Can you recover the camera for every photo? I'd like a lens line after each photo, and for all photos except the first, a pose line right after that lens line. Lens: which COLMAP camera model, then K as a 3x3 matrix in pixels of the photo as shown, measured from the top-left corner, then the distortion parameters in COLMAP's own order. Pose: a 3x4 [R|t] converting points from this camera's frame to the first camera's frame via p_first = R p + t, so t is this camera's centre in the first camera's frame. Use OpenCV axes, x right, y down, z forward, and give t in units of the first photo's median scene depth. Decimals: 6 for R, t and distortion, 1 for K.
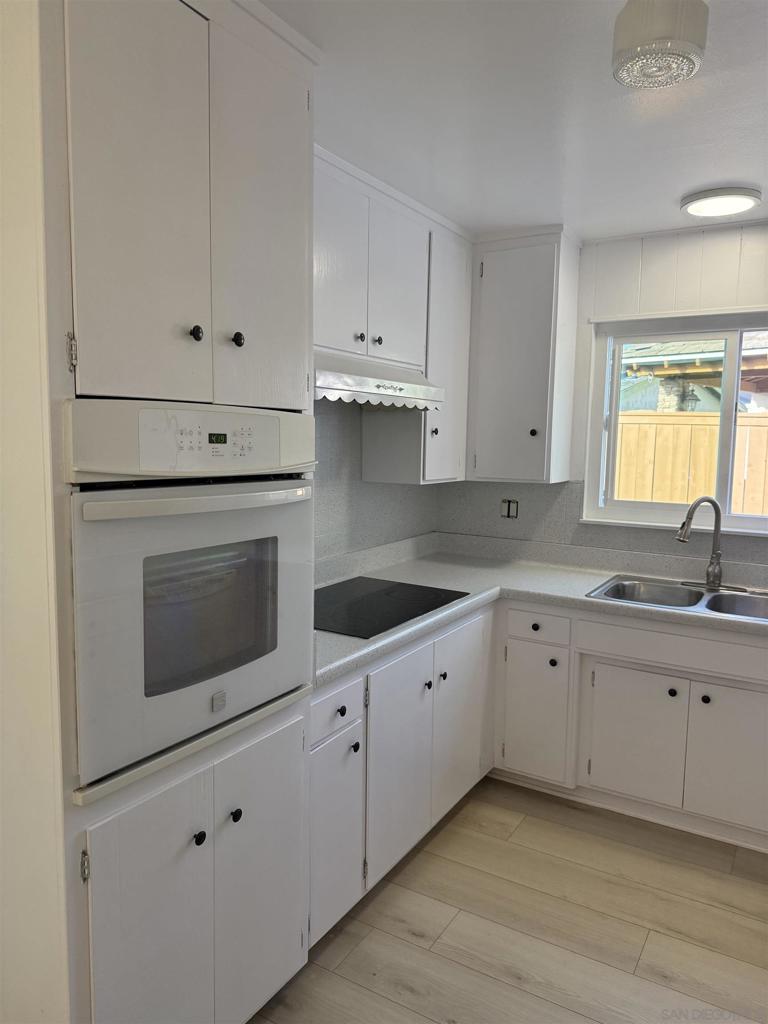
lens RADIAL K [[725.3, 0, 384.1], [0, 725.3, 513.2], [0, 0, 1]] dist [-0.008805, -0.003554]
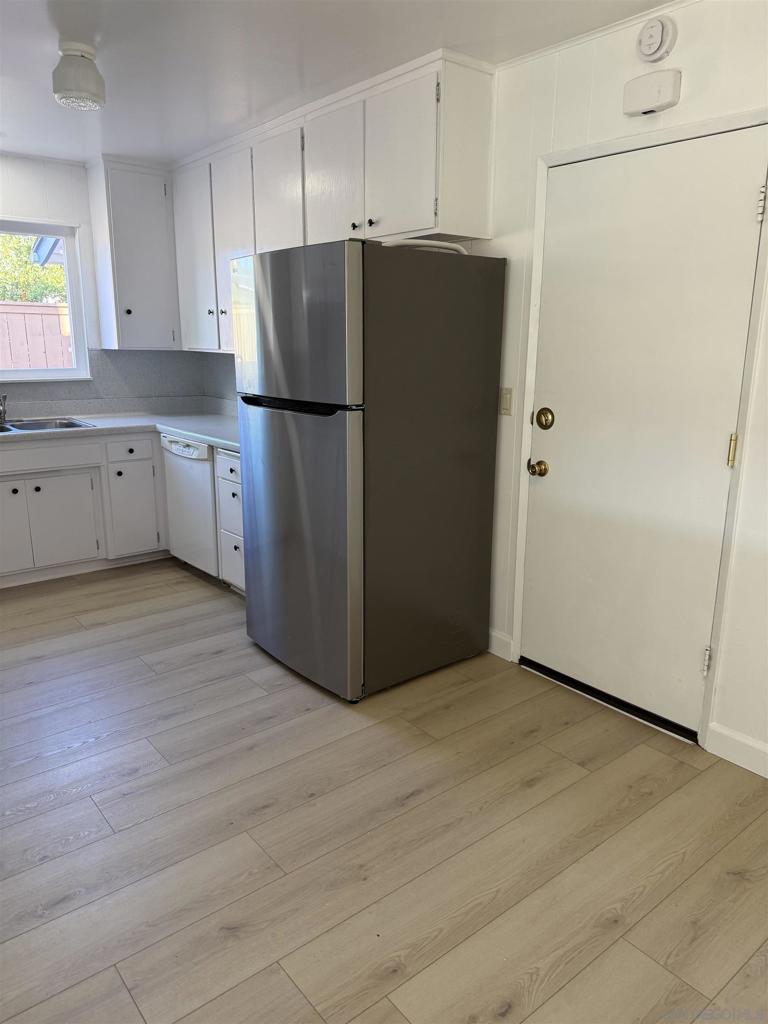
lens RADIAL K [[725.3, 0, 384.5], [0, 725.3, 512.3], [0, 0, 1]] dist [-0.008805, -0.003554]
pose [[0.343309, -0.231080, 0.910352, -0.678017], [0.099529, 0.972754, 0.209386, 0.060493], [-0.933934, 0.018723, 0.356955, -0.205063]]
